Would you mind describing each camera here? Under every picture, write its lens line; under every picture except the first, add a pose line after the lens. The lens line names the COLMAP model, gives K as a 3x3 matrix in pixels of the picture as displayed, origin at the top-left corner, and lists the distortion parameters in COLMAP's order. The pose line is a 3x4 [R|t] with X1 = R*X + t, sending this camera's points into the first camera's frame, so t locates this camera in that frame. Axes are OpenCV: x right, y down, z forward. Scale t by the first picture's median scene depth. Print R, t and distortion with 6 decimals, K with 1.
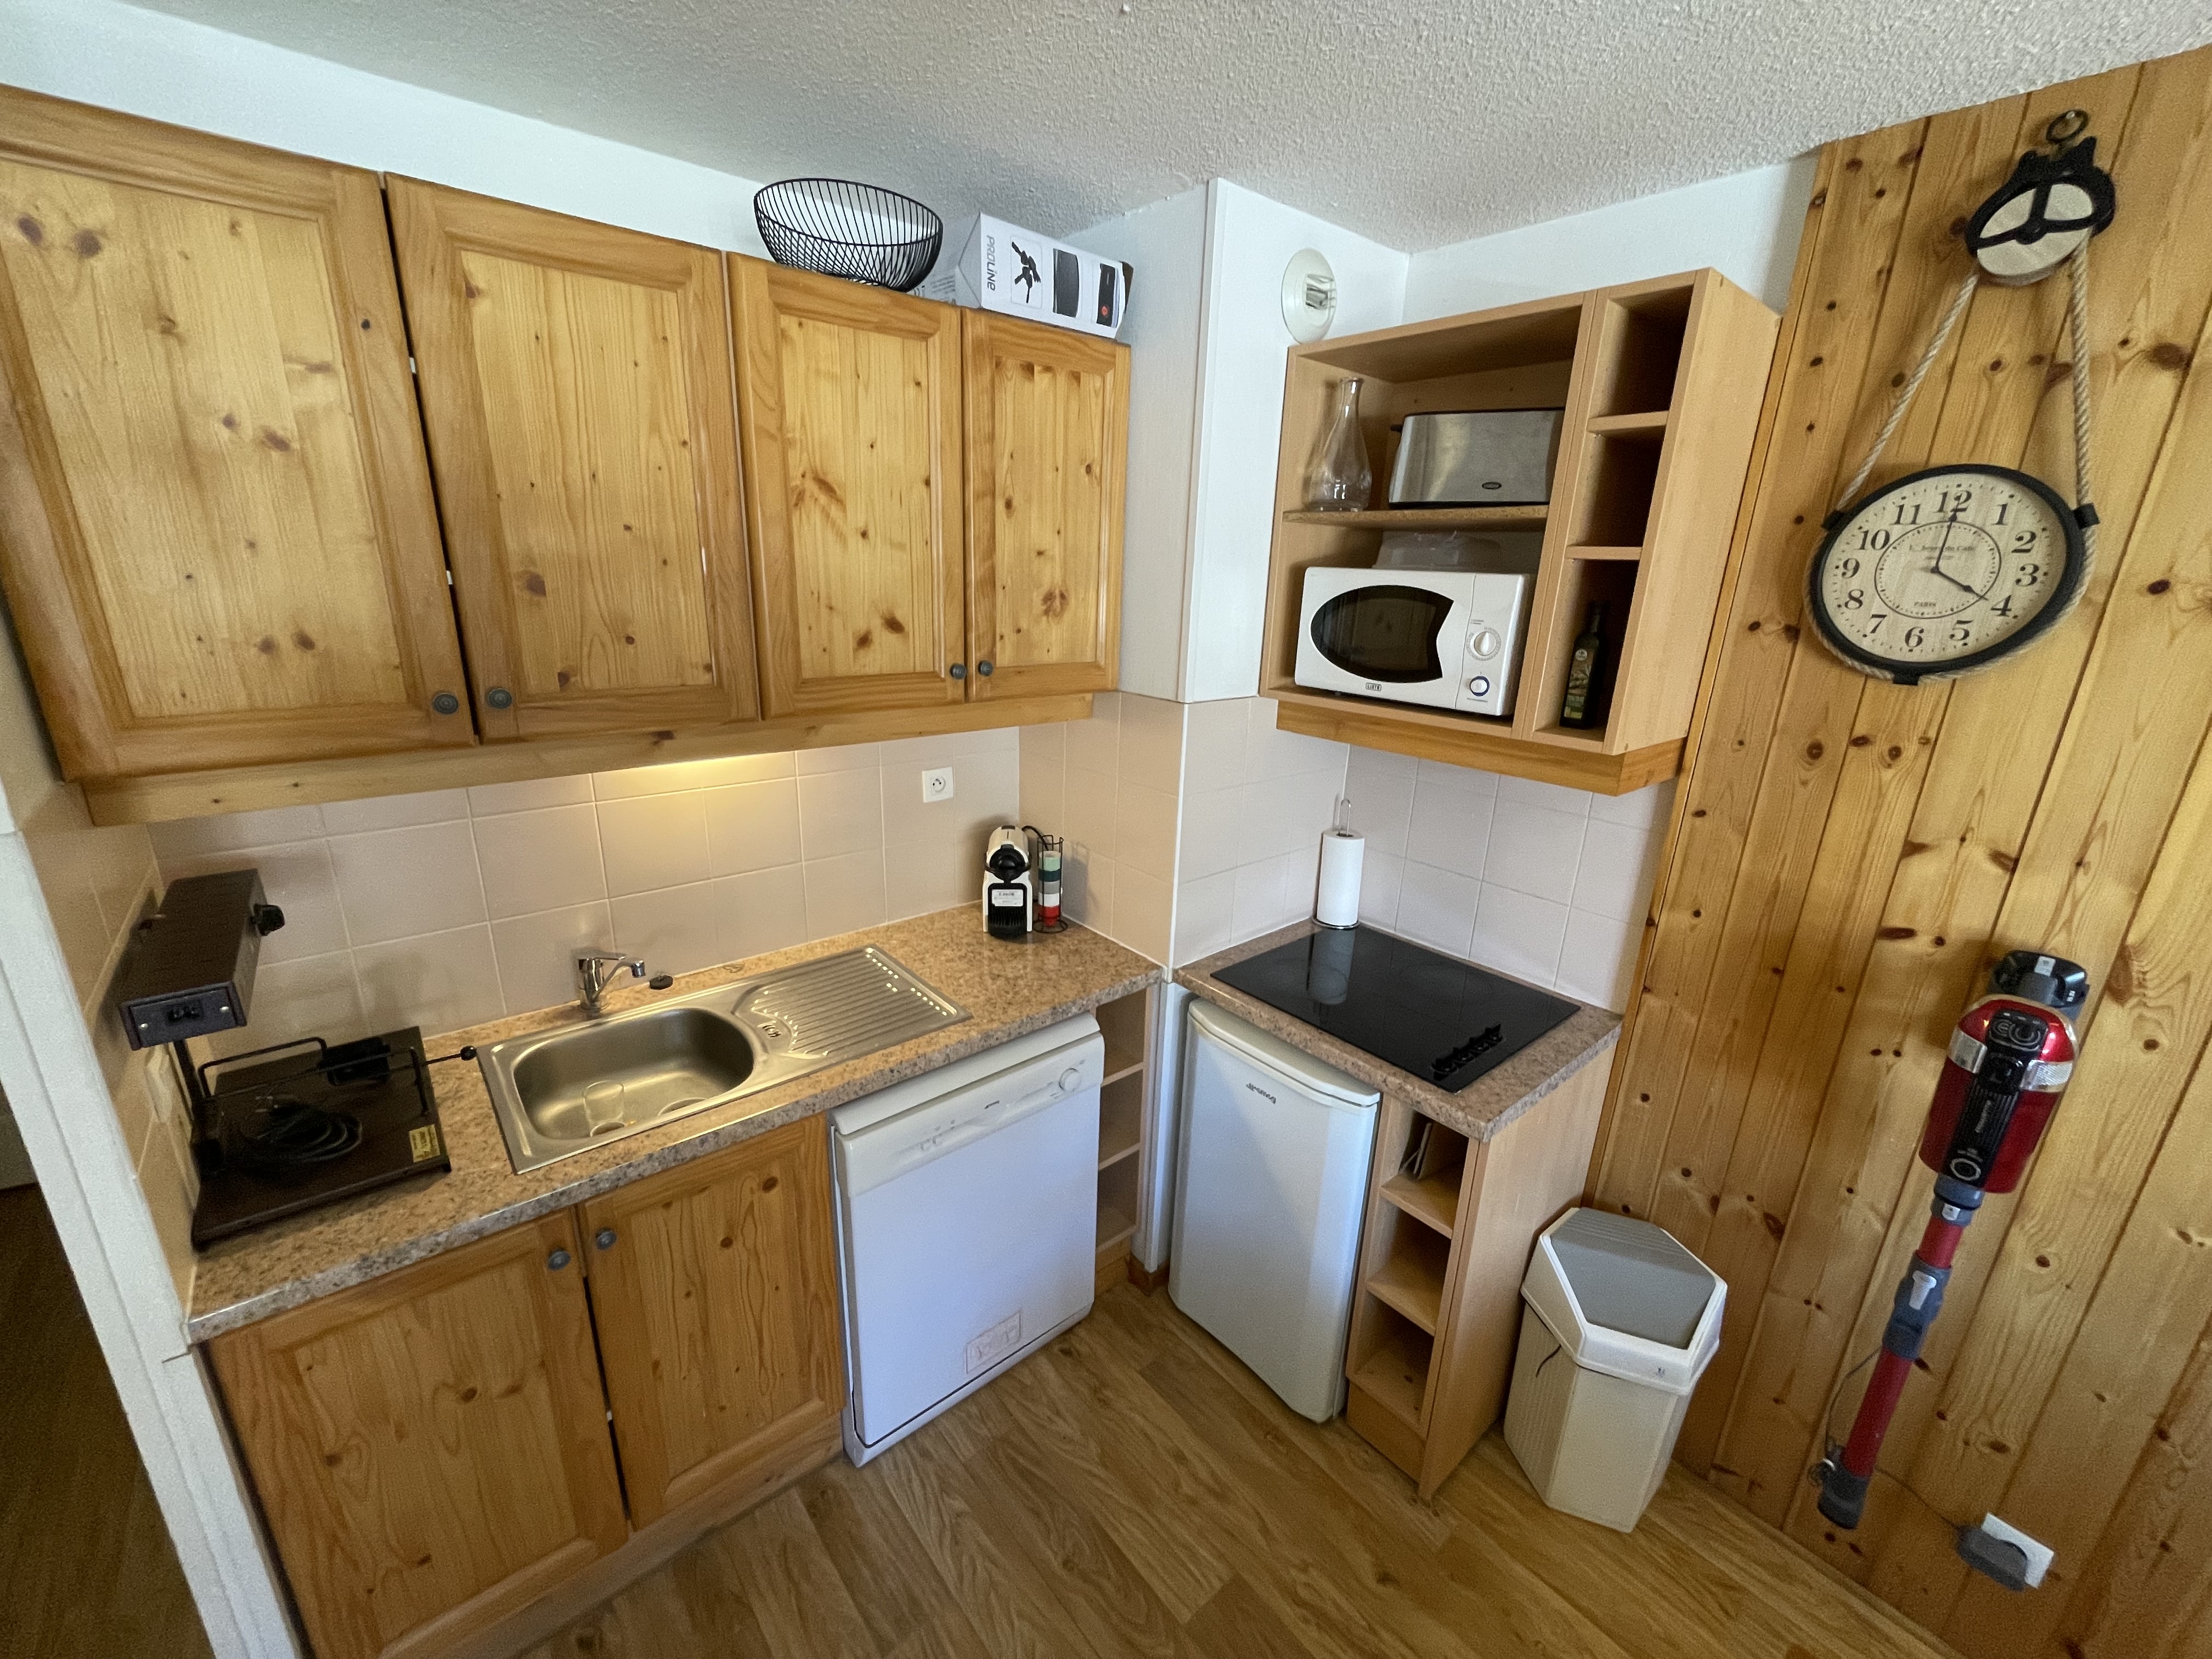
lens RADIAL K [[893.3, 0, 1102.7], [0, 893.3, 831.4], [0, 0, 1]] dist [-0.003773, -0.000363]
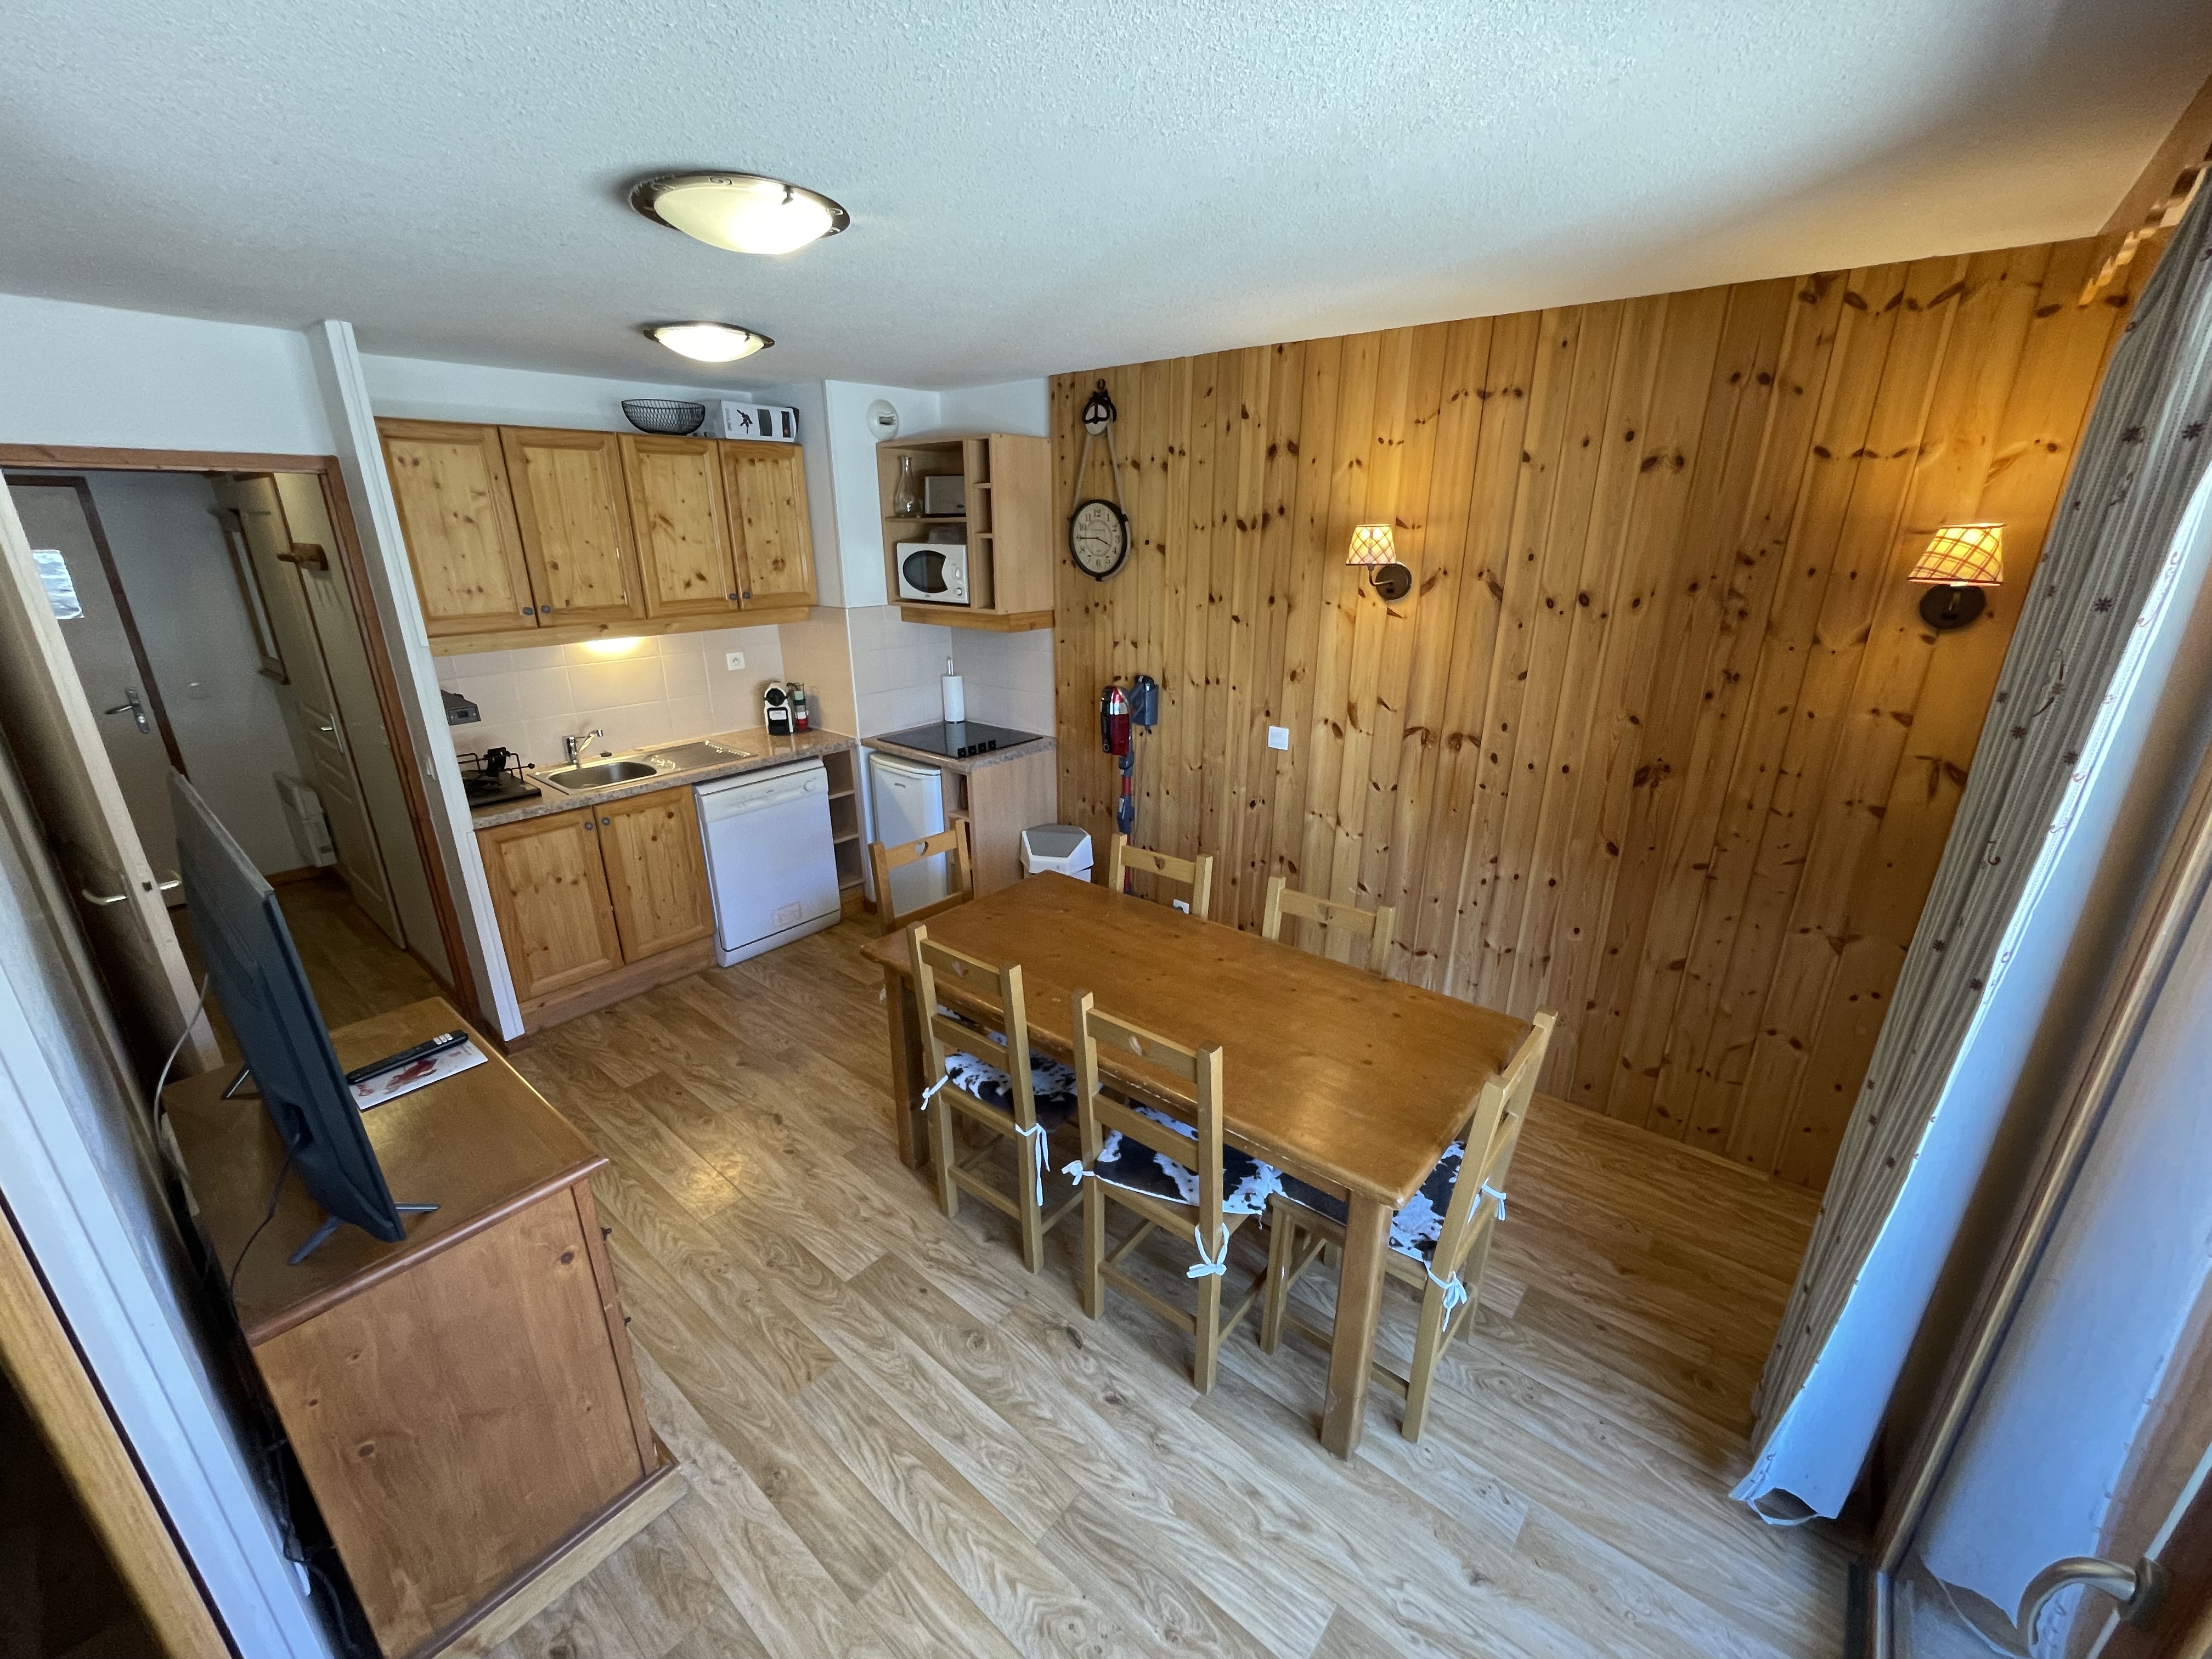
lens RADIAL K [[893.3, 0, 1103.4], [0, 893.3, 835.1], [0, 0, 1]] dist [-0.003773, -0.000363]
pose [[0.985516, -0.087009, 0.145560, 0.393474], [0.079902, 0.995339, 0.053996, 0.387489], [-0.149580, -0.041584, 0.987875, -1.448257]]
